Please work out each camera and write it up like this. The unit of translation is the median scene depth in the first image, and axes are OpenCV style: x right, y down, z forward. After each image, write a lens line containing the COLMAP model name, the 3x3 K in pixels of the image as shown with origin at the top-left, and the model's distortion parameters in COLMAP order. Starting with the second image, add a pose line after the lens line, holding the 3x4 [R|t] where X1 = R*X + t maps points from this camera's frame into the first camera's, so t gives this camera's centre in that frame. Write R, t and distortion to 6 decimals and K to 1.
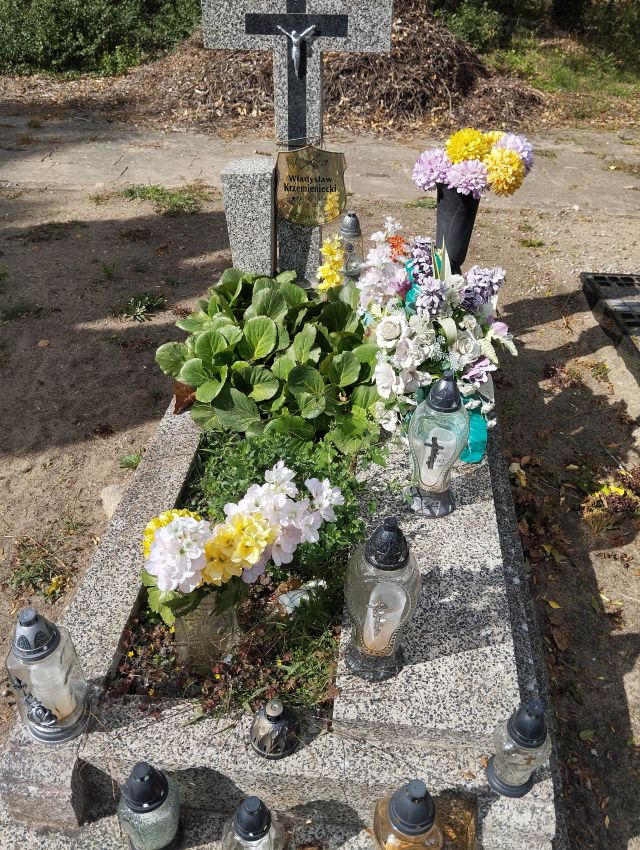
lens RADIAL K [[678.6, 0, 313.4], [0, 678.6, 409.9], [0, 0, 1]] dist [0.040782, -0.091366]
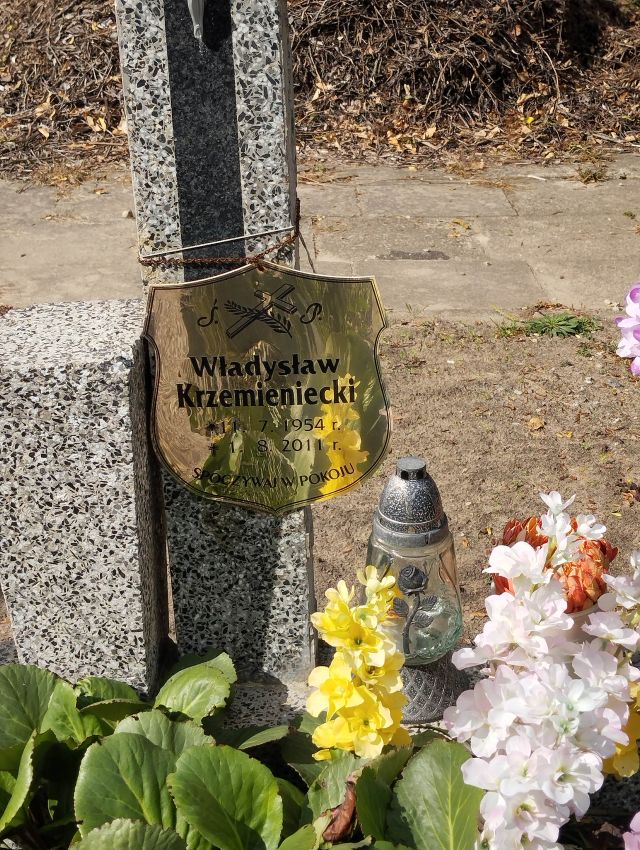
lens RADIAL K [[1343.7, 0, 320.7], [0, 1343.7, 423.8], [0, 0, 1]] dist [0.071365, 0.000000]
pose [[0.997679, -0.058418, 0.034983, -0.000859], [0.063741, 0.981948, -0.178088, -0.079965], [-0.023948, 0.179905, 0.983392, 0.165007]]
